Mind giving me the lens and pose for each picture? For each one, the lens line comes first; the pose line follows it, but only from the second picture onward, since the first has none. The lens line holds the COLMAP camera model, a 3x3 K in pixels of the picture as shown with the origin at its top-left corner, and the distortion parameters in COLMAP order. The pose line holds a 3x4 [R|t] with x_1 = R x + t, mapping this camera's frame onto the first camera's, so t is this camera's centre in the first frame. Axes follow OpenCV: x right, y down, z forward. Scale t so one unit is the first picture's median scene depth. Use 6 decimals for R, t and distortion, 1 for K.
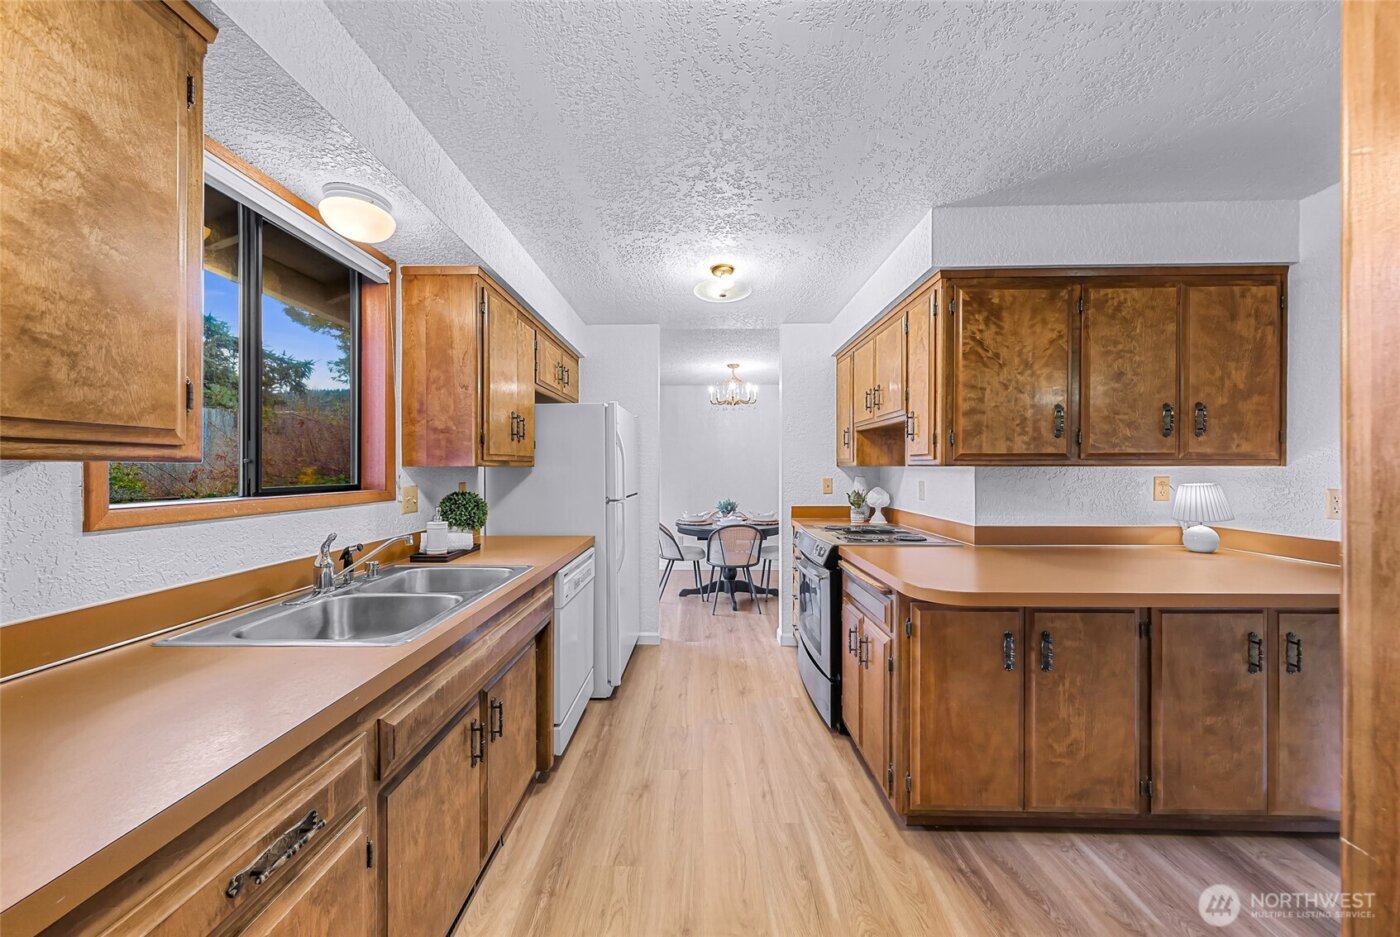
lens RADIAL K [[492.4, 0, 695.7], [0, 492.4, 467.6], [0, 0, 1]] dist [-0.000109, 0.000183]
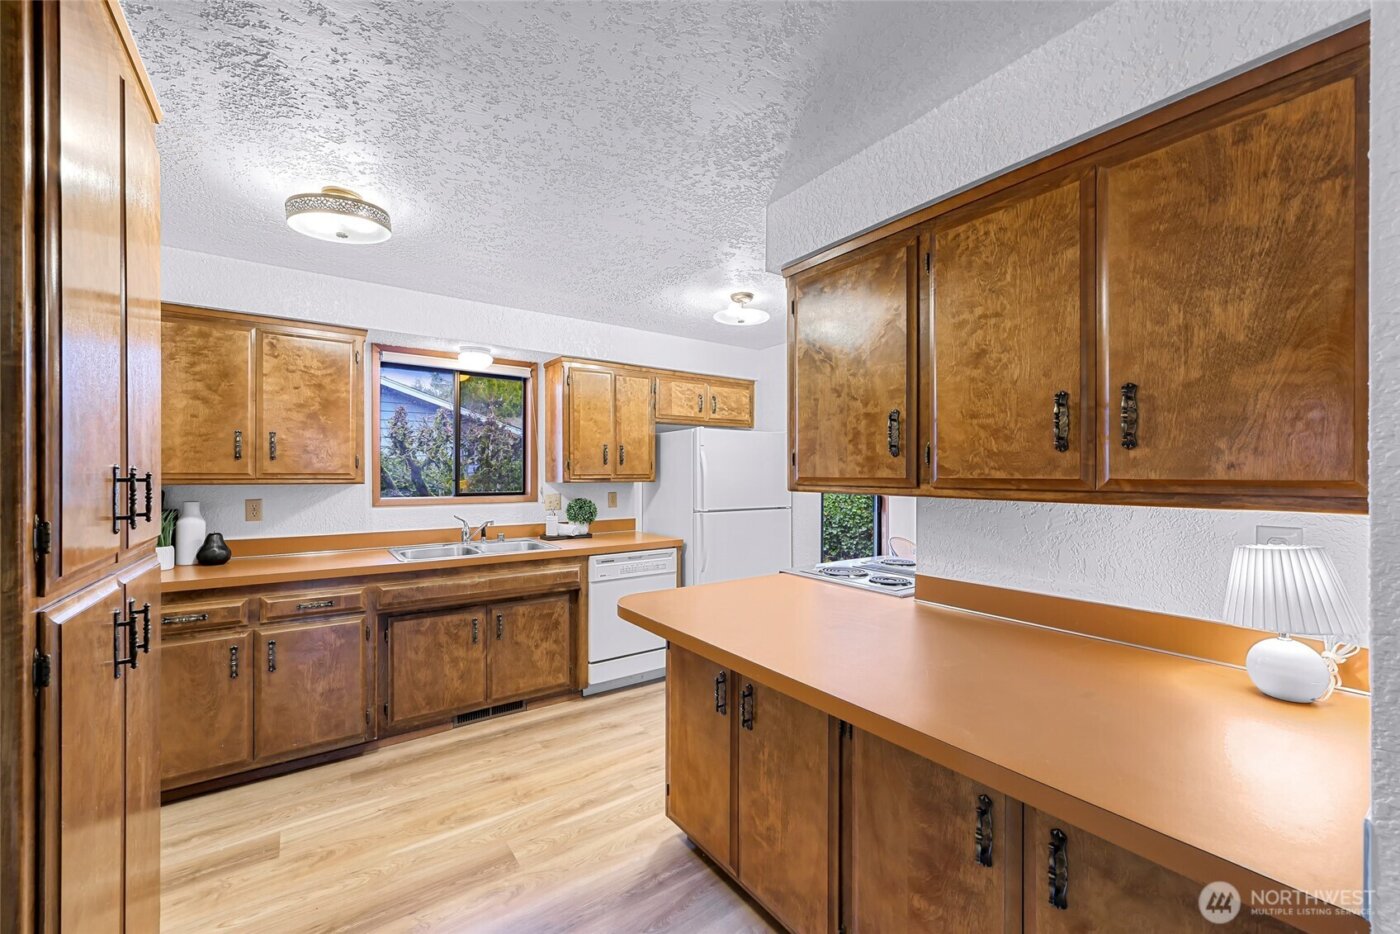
lens RADIAL K [[560.3, 0, 701.1], [0, 560.3, 472.3], [0, 0, 1]] dist [0.000904, -0.000315]
pose [[0.593700, 0.002056, -0.804684, 1.229305], [-0.002057, 0.999997, 0.001037, -0.038158], [0.804684, 0.001039, 0.593703, 0.285632]]
